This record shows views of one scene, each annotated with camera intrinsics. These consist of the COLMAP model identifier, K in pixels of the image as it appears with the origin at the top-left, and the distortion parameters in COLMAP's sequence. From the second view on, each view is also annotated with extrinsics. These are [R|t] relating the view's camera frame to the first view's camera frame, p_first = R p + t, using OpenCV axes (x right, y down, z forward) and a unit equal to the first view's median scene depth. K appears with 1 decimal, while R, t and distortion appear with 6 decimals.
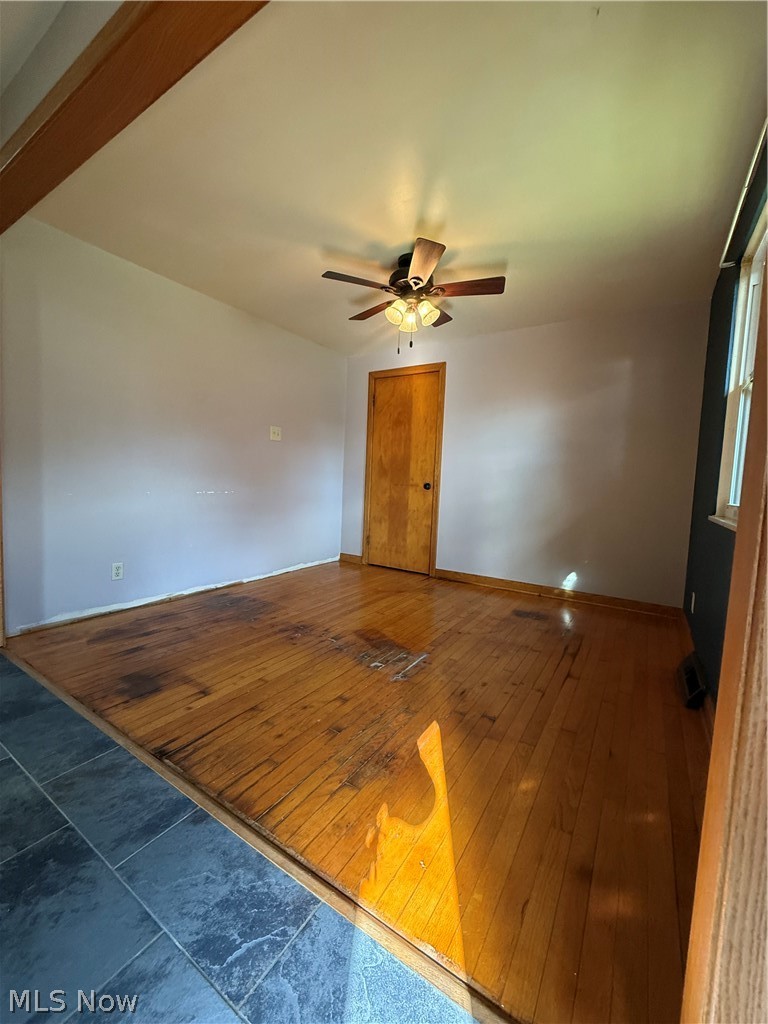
lens RADIAL K [[408.8, 0, 380.1], [0, 408.8, 507.7], [0, 0, 1]] dist [-0.001867, 0.000521]
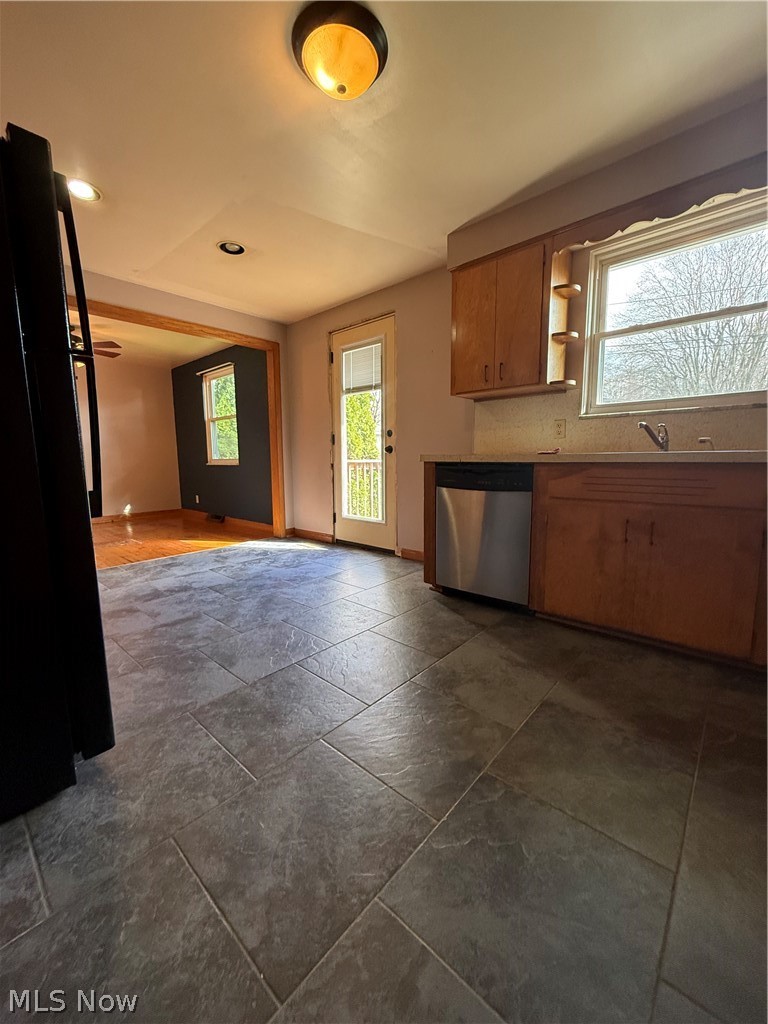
lens RADIAL K [[408.8, 0, 382.9], [0, 408.8, 508.4], [0, 0, 1]] dist [-0.001867, 0.000521]
pose [[0.162028, -0.165199, 0.972860, -1.119586], [0.084970, 0.984561, 0.153034, -0.001449], [-0.983121, 0.057868, 0.173563, -0.421803]]
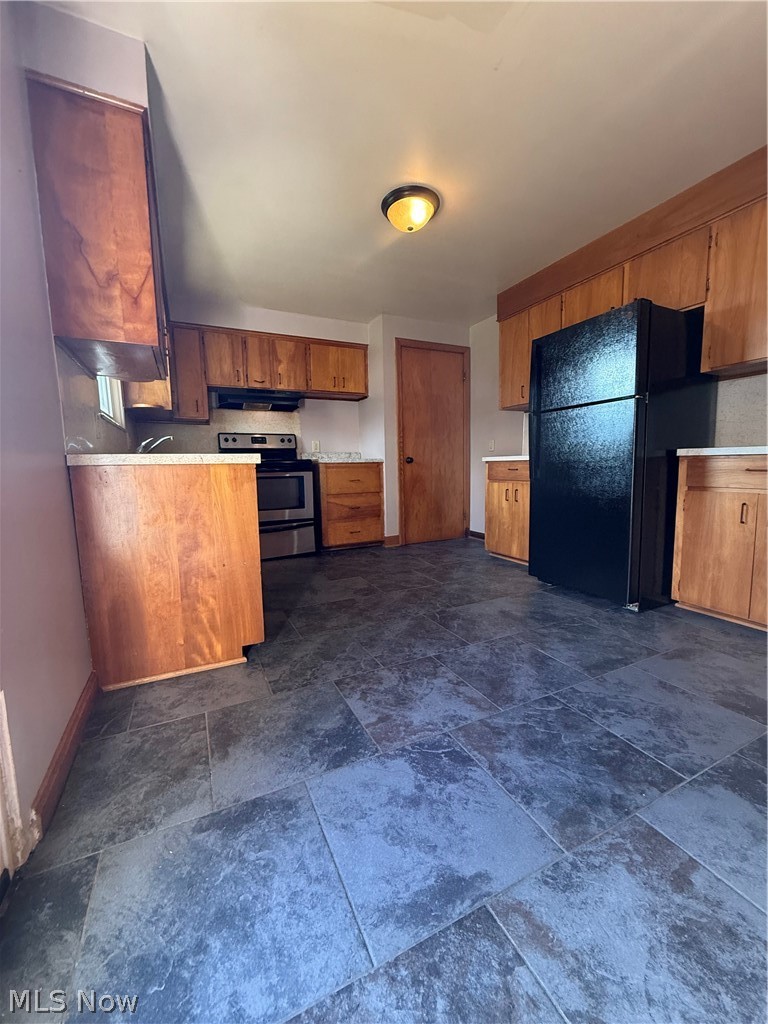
lens RADIAL K [[408.8, 0, 383.4], [0, 408.8, 510.2], [0, 0, 1]] dist [-0.001867, 0.000521]
pose [[-0.518787, 0.062895, -0.852587, -0.005012], [-0.060102, 0.992139, 0.109760, 0.027500], [0.852788, 0.108185, -0.510928, 0.030894]]
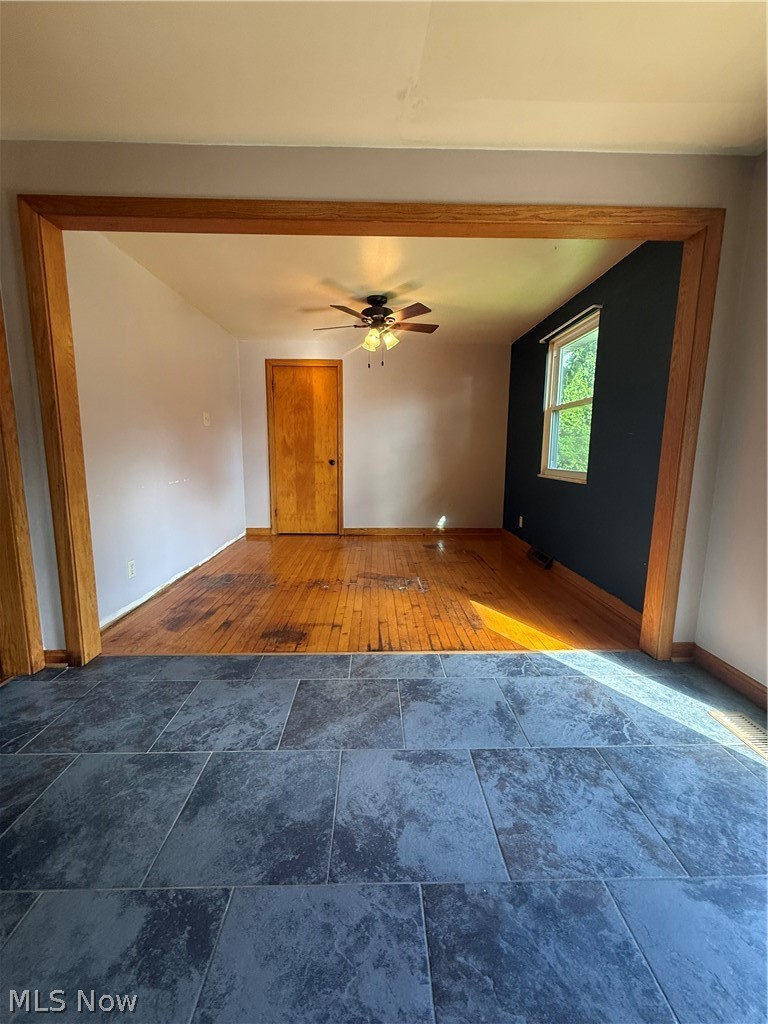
lens RADIAL K [[408.8, 0, 381.6], [0, 408.8, 508.2], [0, 0, 1]] dist [-0.001867, 0.000521]
pose [[0.828786, -0.113442, 0.547946, -0.541265], [0.064452, 0.992070, 0.107904, -0.047978], [-0.555841, -0.054113, 0.829525, -0.122292]]
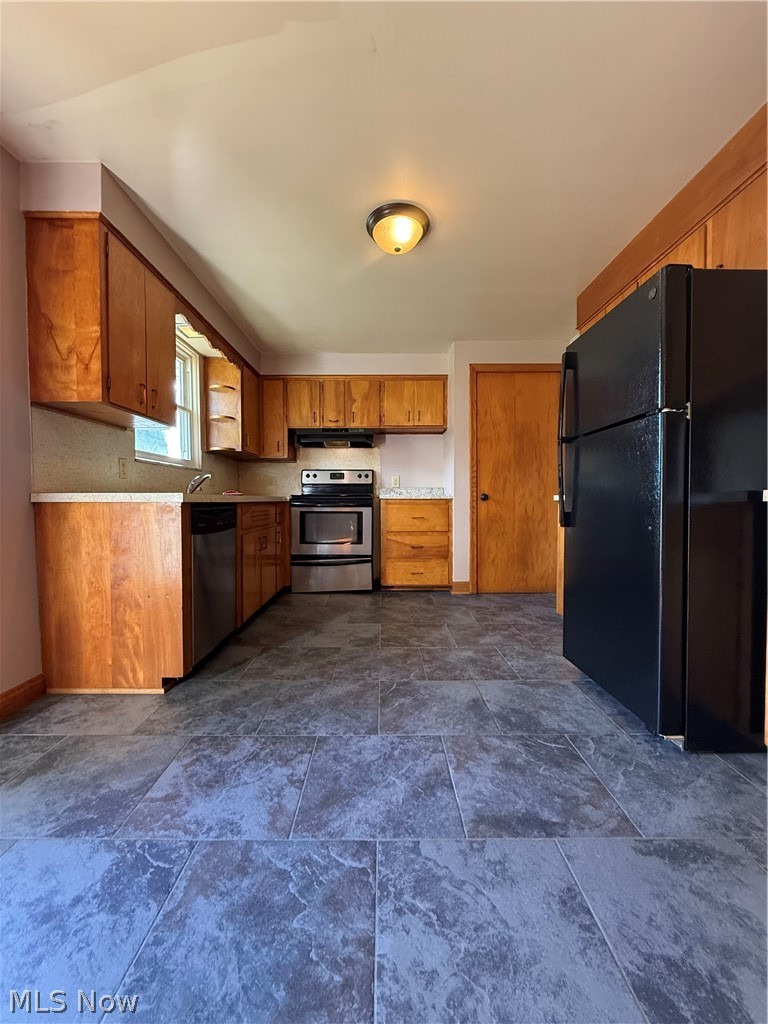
lens RADIAL K [[408.8, 0, 382.4], [0, 408.8, 509.6], [0, 0, 1]] dist [-0.001867, 0.000521]
pose [[-0.838217, -0.025420, -0.544743, -0.288879], [-0.069449, 0.995755, 0.060398, -0.005563], [0.540896, 0.088459, -0.836425, 0.218094]]
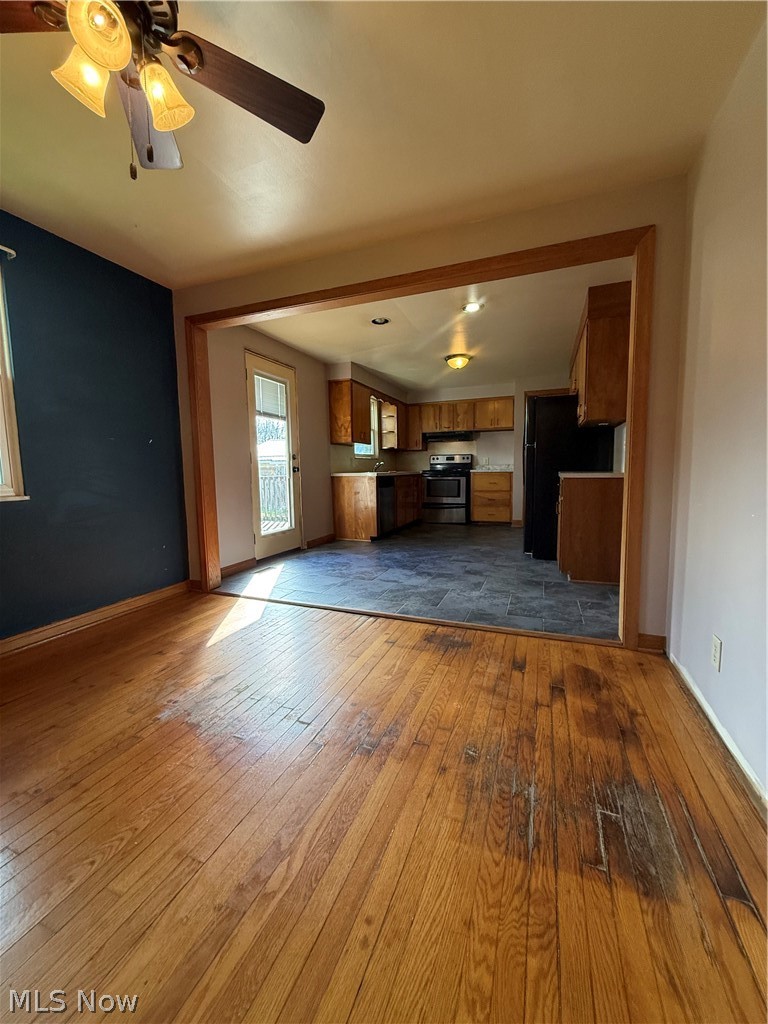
lens RADIAL K [[408.8, 0, 382.8], [0, 408.8, 509.6], [0, 0, 1]] dist [-0.001867, 0.000521]
pose [[-0.979952, -0.006849, -0.199114, -0.079080], [-0.038950, 0.986710, 0.157754, -0.083494], [0.195387, 0.162347, -0.967196, 1.140721]]
